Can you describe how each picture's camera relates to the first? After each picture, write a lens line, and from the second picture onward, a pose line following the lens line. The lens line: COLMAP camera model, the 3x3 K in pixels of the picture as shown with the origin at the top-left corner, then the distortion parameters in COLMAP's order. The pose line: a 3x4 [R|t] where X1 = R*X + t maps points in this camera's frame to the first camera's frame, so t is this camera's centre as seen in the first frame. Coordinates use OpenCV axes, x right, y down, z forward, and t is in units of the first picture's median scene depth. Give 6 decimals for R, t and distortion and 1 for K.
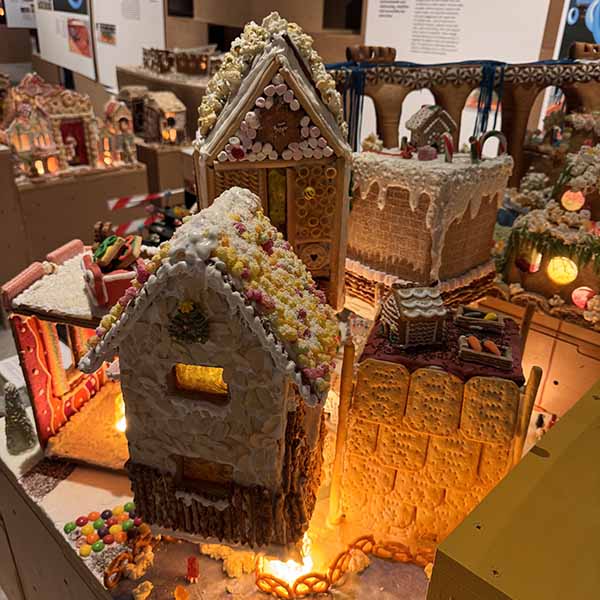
lens RADIAL K [[580.8, 0, 300.4], [0, 580.8, 301.8], [0, 0, 1]] dist [0.004513, 0.000000]
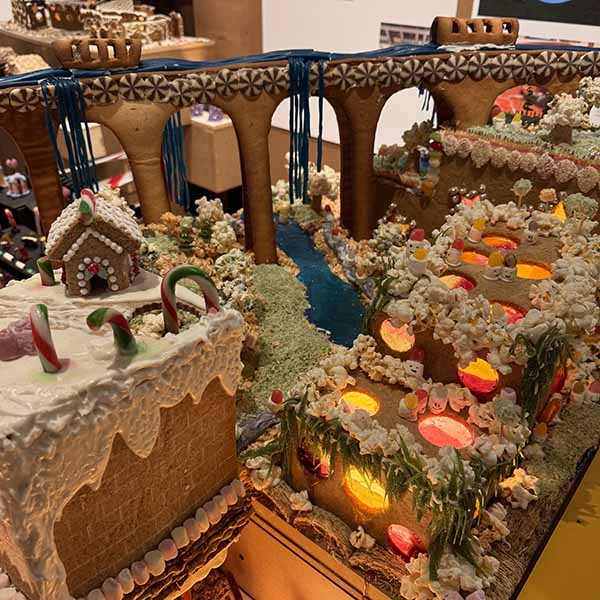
lens RADIAL K [[580.8, 0, 299.3], [0, 580.8, 298.7], [0, 0, 1]] dist [0.004513, 0.000000]
pose [[0.997180, -0.057745, 0.047928, 0.280128], [0.053134, 0.994297, 0.092467, -0.213370], [-0.052994, -0.089660, 0.994562, 0.362522]]
